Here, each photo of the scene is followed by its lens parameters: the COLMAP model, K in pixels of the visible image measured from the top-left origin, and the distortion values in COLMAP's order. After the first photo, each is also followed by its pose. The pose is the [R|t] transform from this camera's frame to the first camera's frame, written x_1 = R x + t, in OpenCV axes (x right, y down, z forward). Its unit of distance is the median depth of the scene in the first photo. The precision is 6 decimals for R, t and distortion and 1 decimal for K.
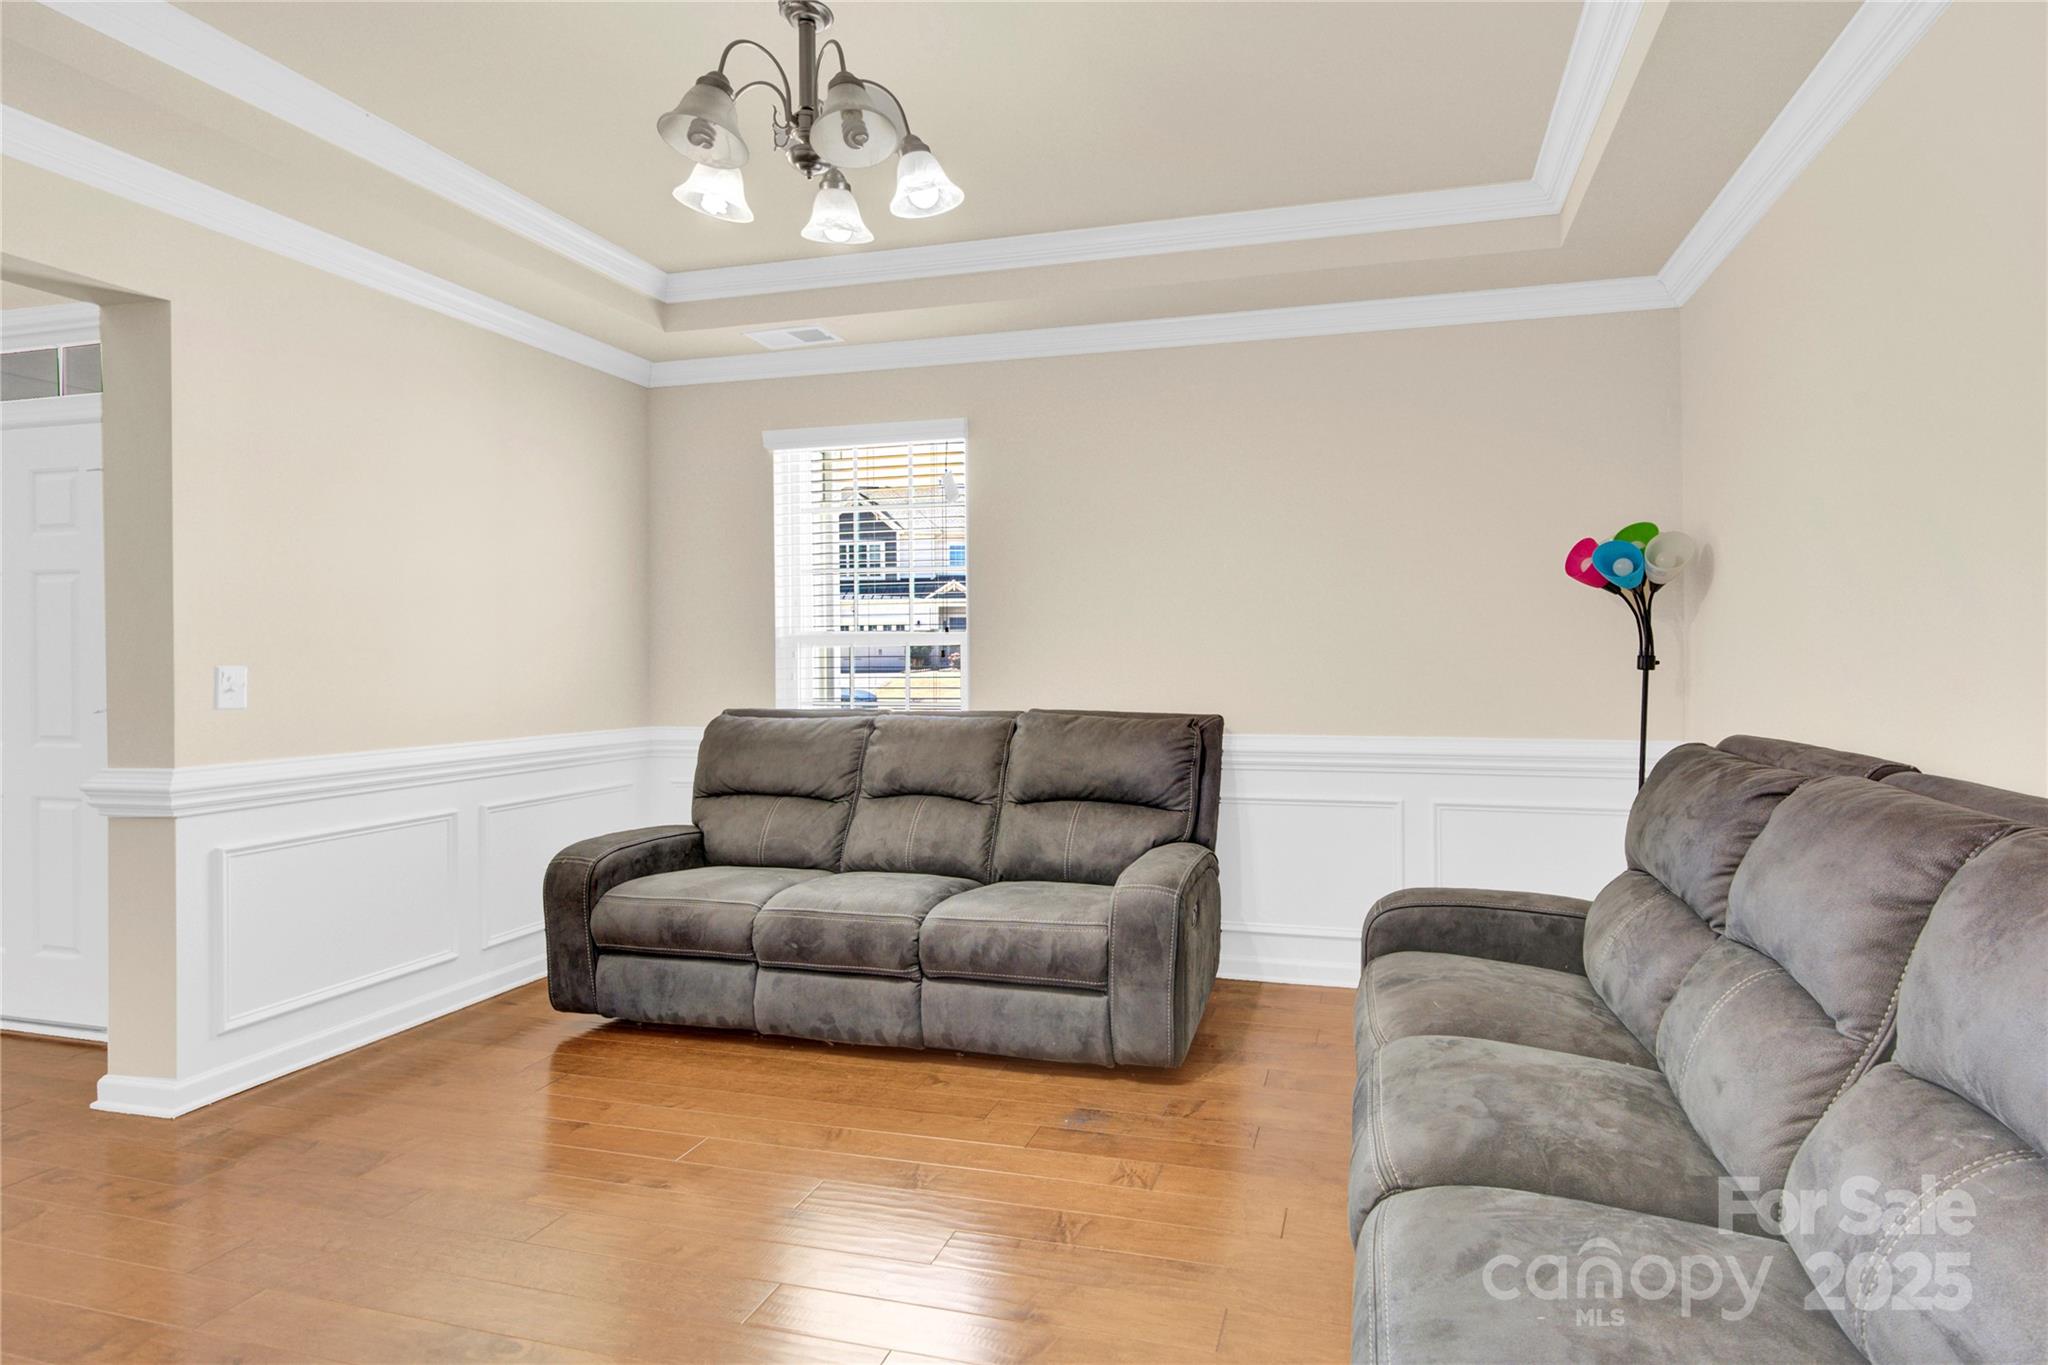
lens RADIAL K [[994.1, 0, 1030.5], [0, 994.1, 649.1], [0, 0, 1]] dist [-0.000658, 0.000953]
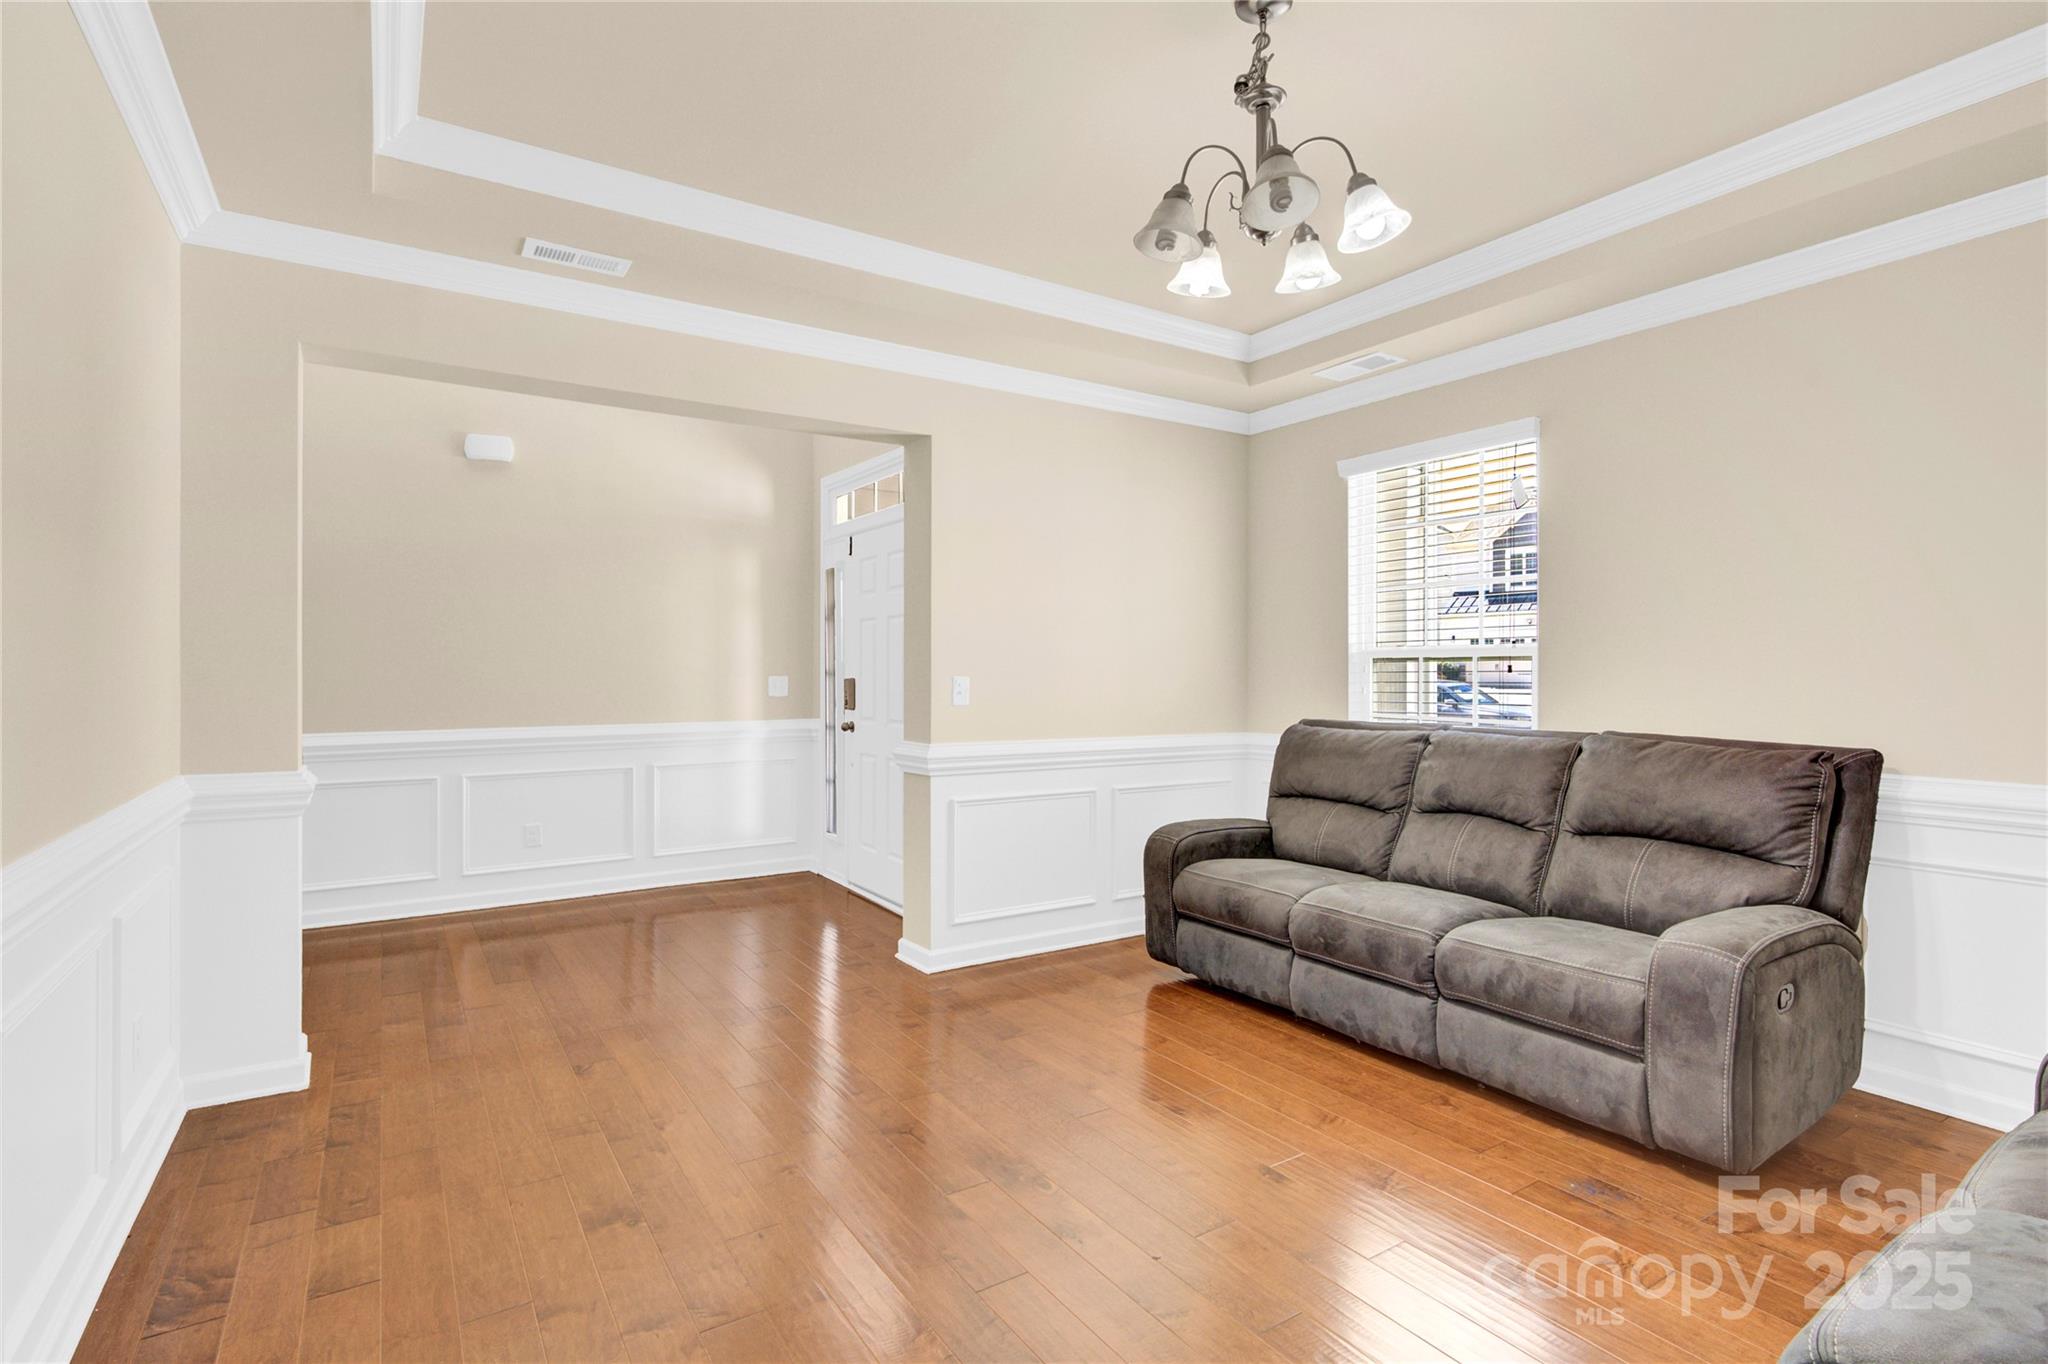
lens RADIAL K [[971.0, 0, 1030.9], [0, 971.0, 658.6], [0, 0, 1]] dist [0.002537, 0.001693]
pose [[0.738331, -0.005359, -0.674418, 0.231597], [0.002276, 0.999983, -0.005453, -0.001286], [0.674435, 0.002491, 0.738330, 0.009919]]
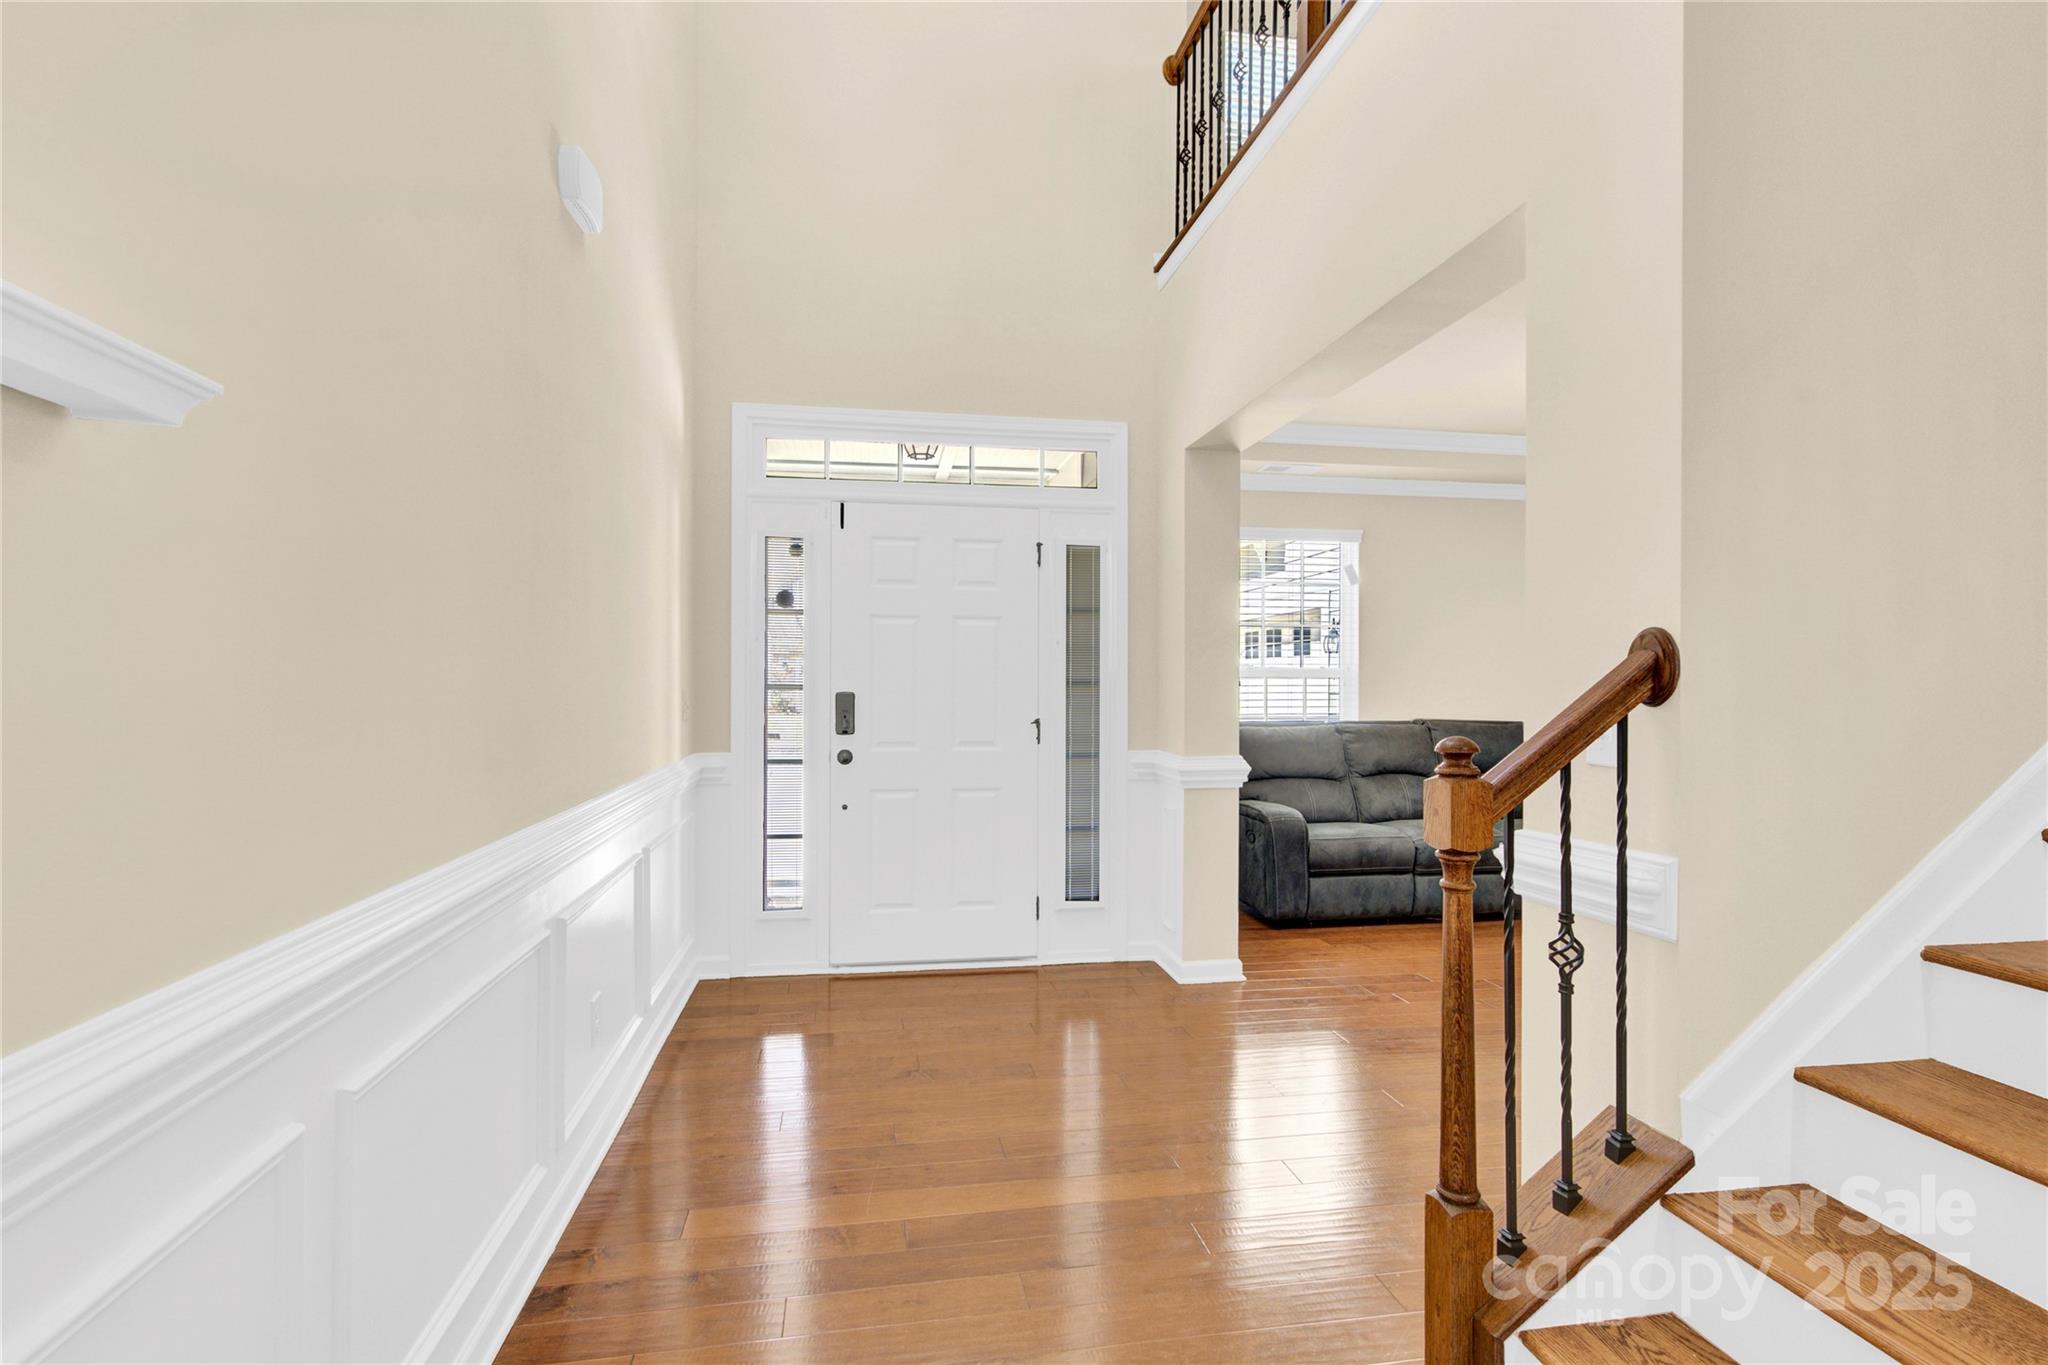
lens RADIAL K [[971.0, 0, 1030.9], [0, 971.0, 659.1], [0, 0, 1]] dist [0.002537, 0.001693]
pose [[0.914913, 0.017751, 0.403260, -1.364013], [-0.009834, 0.999716, -0.021693, 0.004581], [-0.403531, 0.015882, 0.914828, -0.198409]]
